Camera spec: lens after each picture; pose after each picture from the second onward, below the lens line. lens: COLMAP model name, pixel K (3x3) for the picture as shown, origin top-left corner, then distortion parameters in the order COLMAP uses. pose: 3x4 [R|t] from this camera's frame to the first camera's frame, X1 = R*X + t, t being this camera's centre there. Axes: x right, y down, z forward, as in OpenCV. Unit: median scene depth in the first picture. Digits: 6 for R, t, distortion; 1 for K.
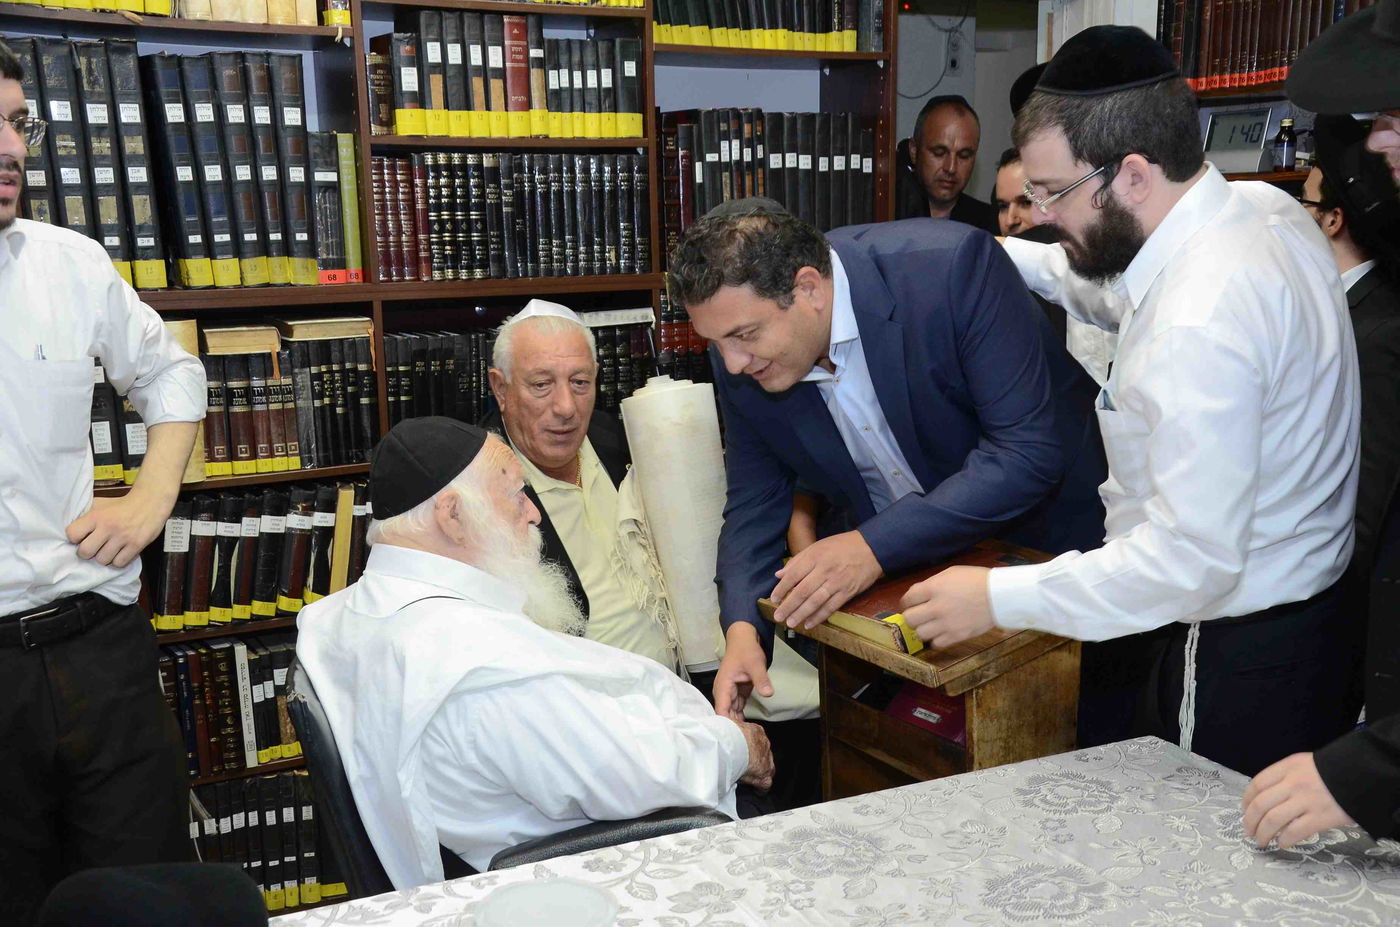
lens RADIAL K [[1508.3, 0, 719.6], [0, 1508.3, 516.4], [0, 0, 1]] dist [0.039402, 0.000000]
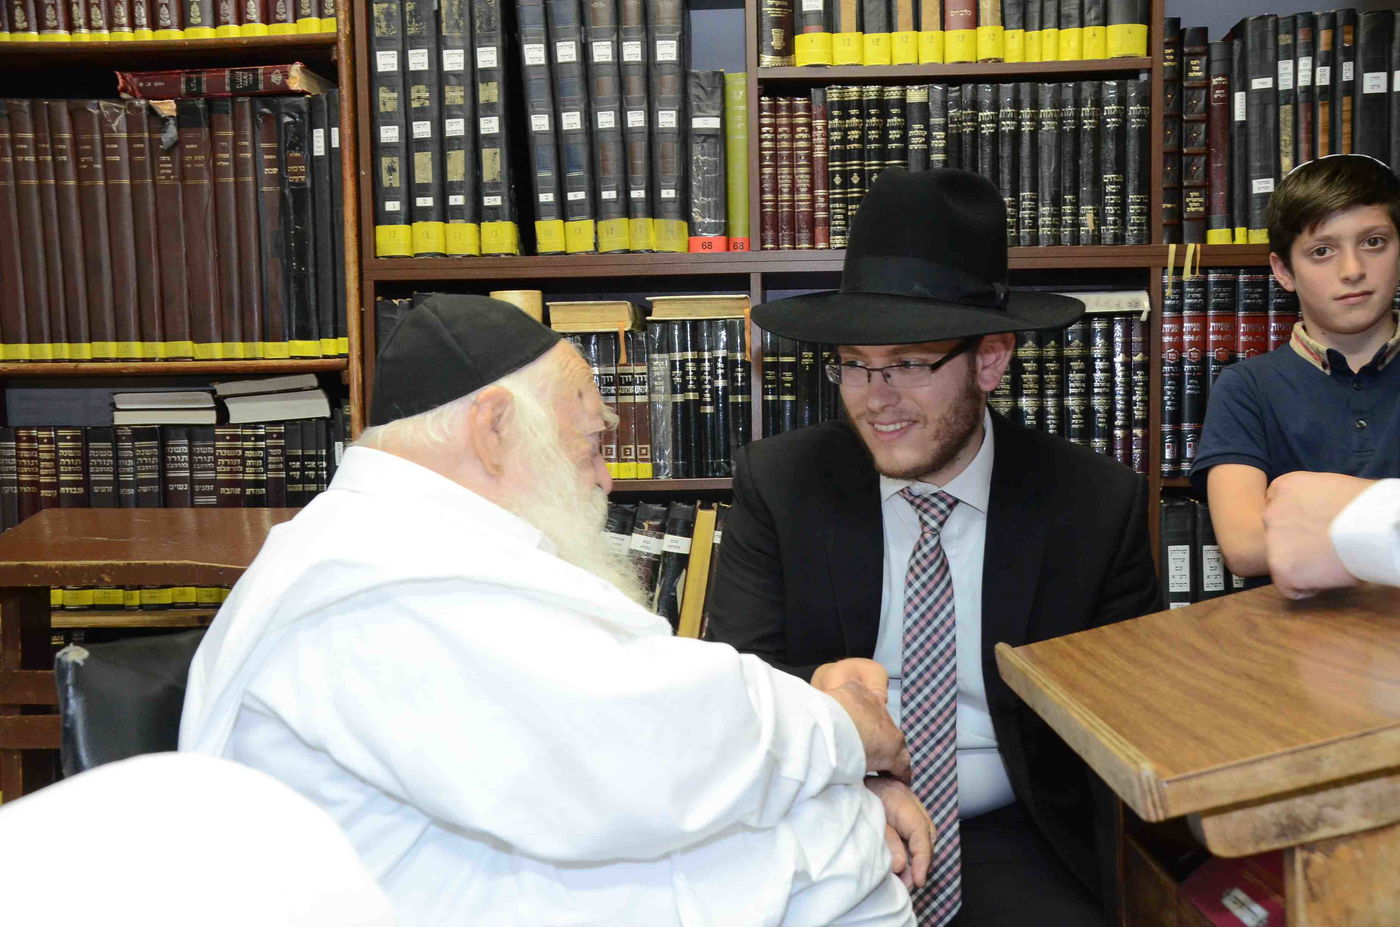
lens RADIAL K [[1386.9, 0, 716.1], [0, 1386.9, 504.0], [0, 0, 1]] dist [0.004804, 0.000000]
pose [[0.836383, 0.039433, -0.546725, 0.157906], [-0.110542, 0.989051, -0.097772, 0.050815], [0.536883, 0.142211, 0.831584, 0.396522]]
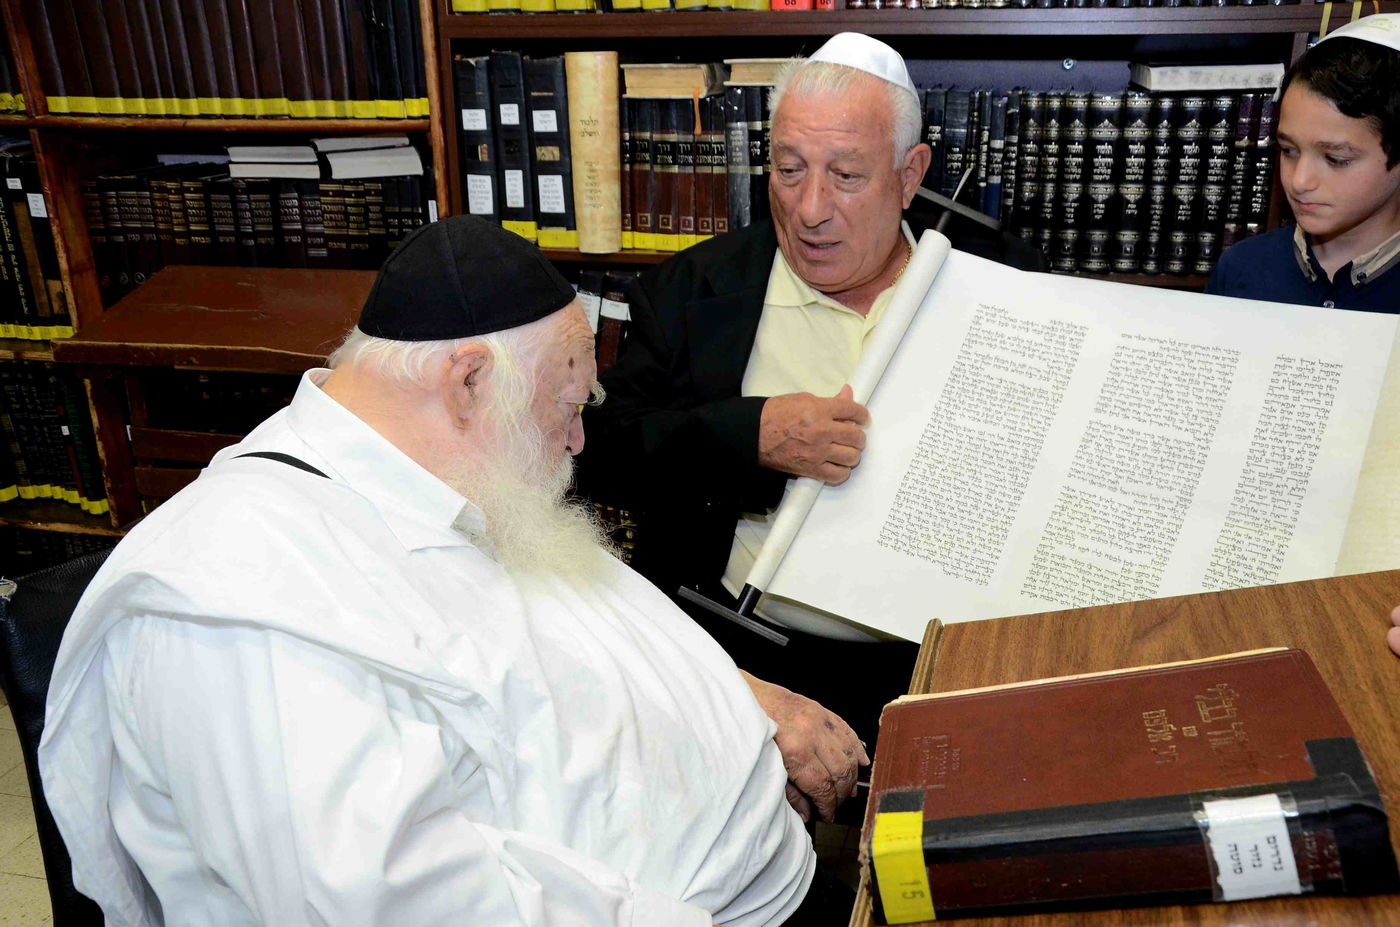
lens RADIAL K [[1294.0, 0, 705.1], [0, 1294.0, 518.4], [0, 0, 1]] dist [-0.031847, 0.000000]
pose [[0.719185, 0.255583, -0.646104, 0.185122], [-0.141084, 0.964234, 0.224385, -0.047322], [0.680344, -0.070220, 0.729521, 0.482310]]
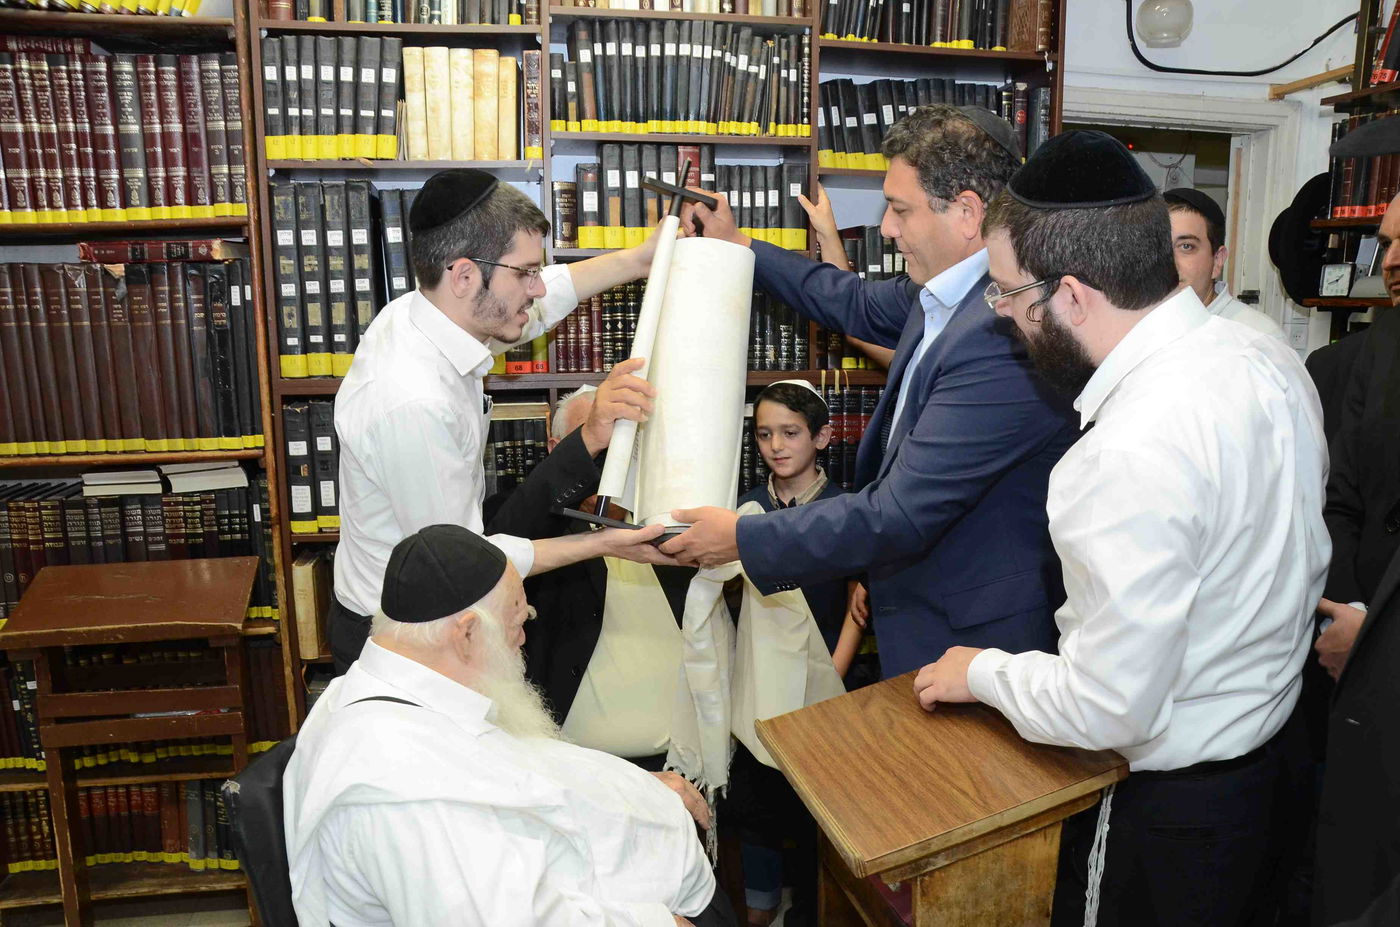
lens RADIAL K [[1082.3, 0, 721.4], [0, 1082.3, 514.6], [0, 0, 1]] dist [-0.159714, 0.120306]
pose [[0.950490, 0.075143, -0.301532, 0.152692], [-0.076446, 0.997046, 0.007493, -0.061069], [0.301204, 0.015928, 0.953427, 0.247280]]
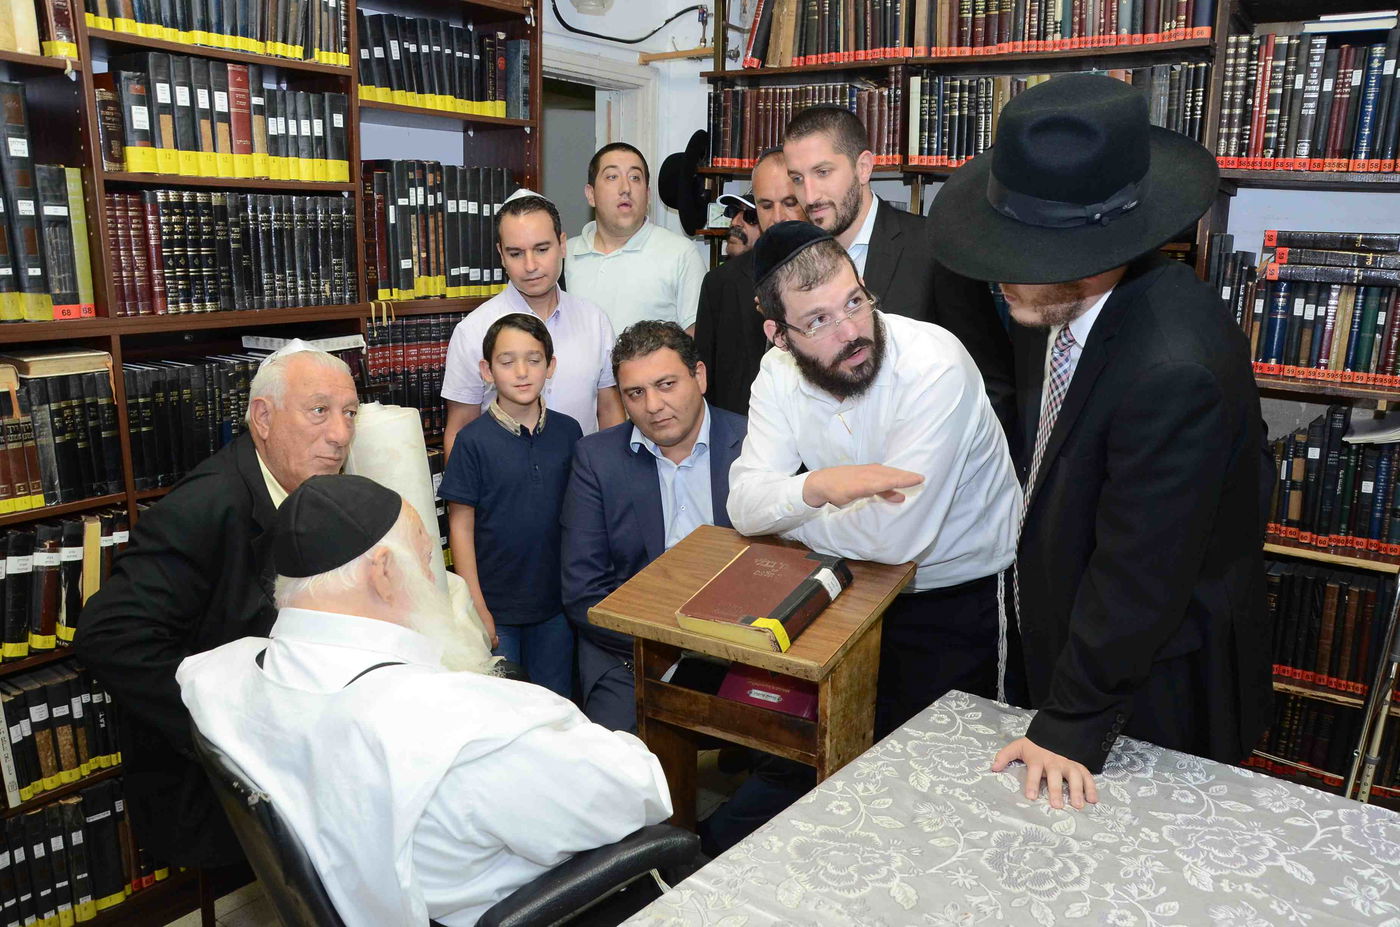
lens RADIAL K [[1082.3, 0, 721.9], [0, 1082.3, 512.8], [0, 0, 1]] dist [-0.159714, 0.120306]
pose [[0.890862, -0.076358, 0.447811, -0.182654], [0.053364, 0.996537, 0.063762, -0.046247], [-0.451129, -0.032906, 0.891852, 0.193519]]
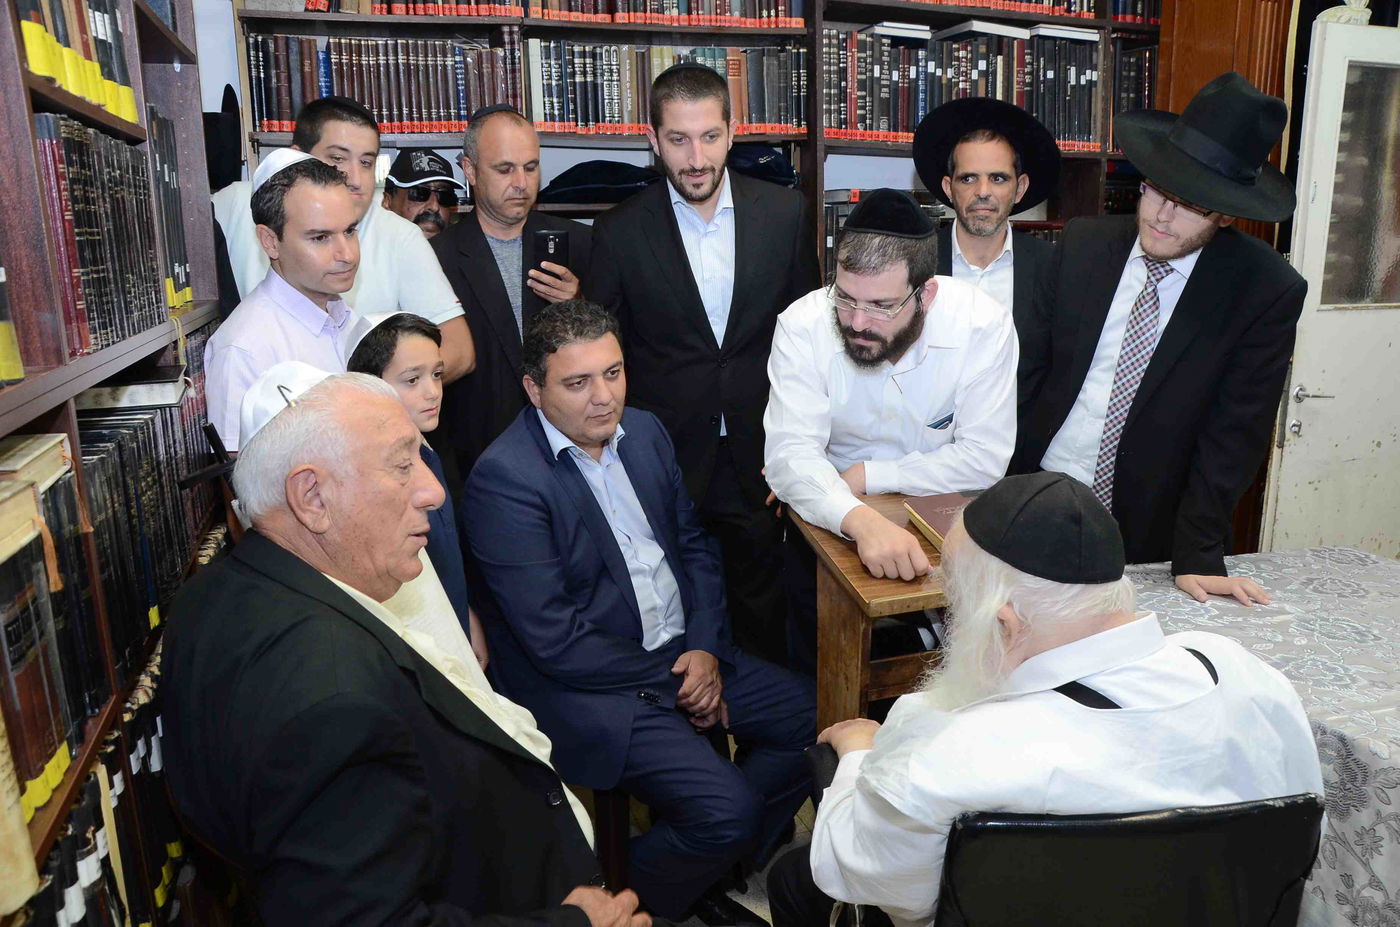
lens RADIAL K [[1082.3, 0, 705.0], [0, 1082.3, 503.5], [0, 0, 1]] dist [-0.159714, 0.120306]
pose [[0.202632, -0.228908, 0.952125, -0.521911], [0.199347, 0.961578, 0.188756, -0.129251], [-0.958750, 0.151555, 0.240478, 0.709053]]
